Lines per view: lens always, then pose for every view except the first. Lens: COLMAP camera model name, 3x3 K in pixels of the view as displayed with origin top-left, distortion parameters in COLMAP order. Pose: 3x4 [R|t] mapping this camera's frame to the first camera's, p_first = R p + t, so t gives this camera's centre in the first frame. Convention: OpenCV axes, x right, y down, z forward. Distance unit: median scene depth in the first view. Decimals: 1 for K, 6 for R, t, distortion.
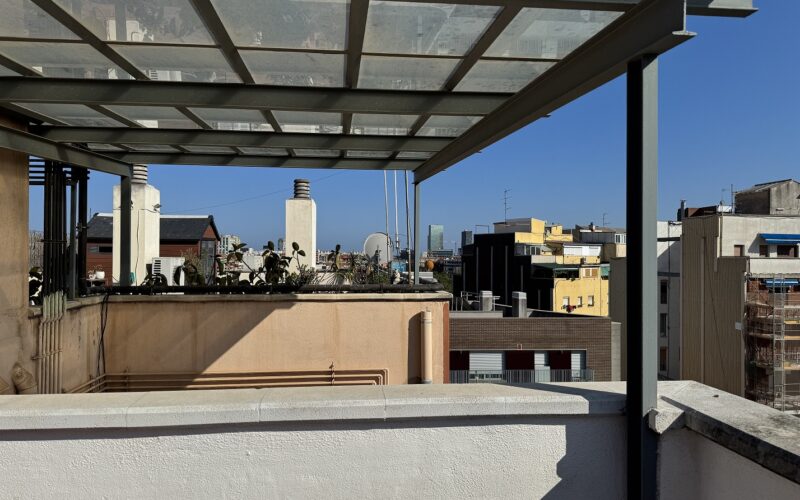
lens RADIAL K [[569.3, 0, 400.0], [0, 569.3, 250.0], [0, 0, 1]] dist [0.091759, -0.102516]
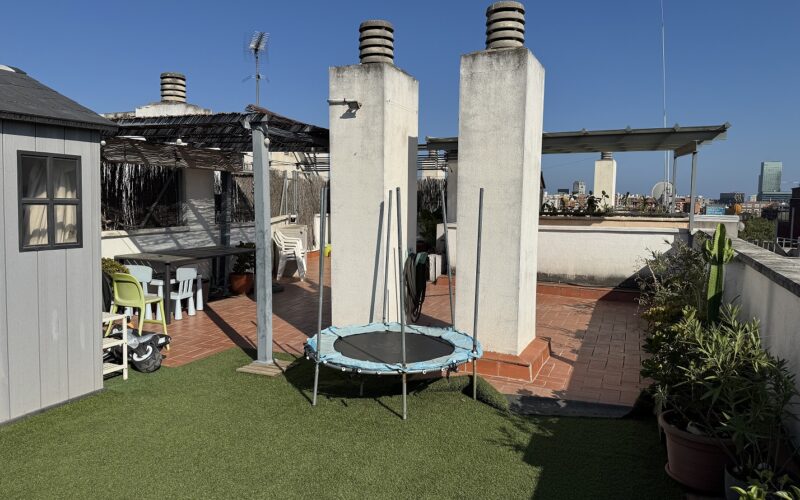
lens RADIAL K [[569.3, 0, 400.0], [0, 569.3, 250.0], [0, 0, 1]] dist [0.091759, -0.102516]
pose [[0.877178, 0.049108, -0.477647, 0.144647], [-0.001736, 0.995074, 0.099117, -0.005686], [0.480162, -0.086114, 0.872943, -1.003808]]
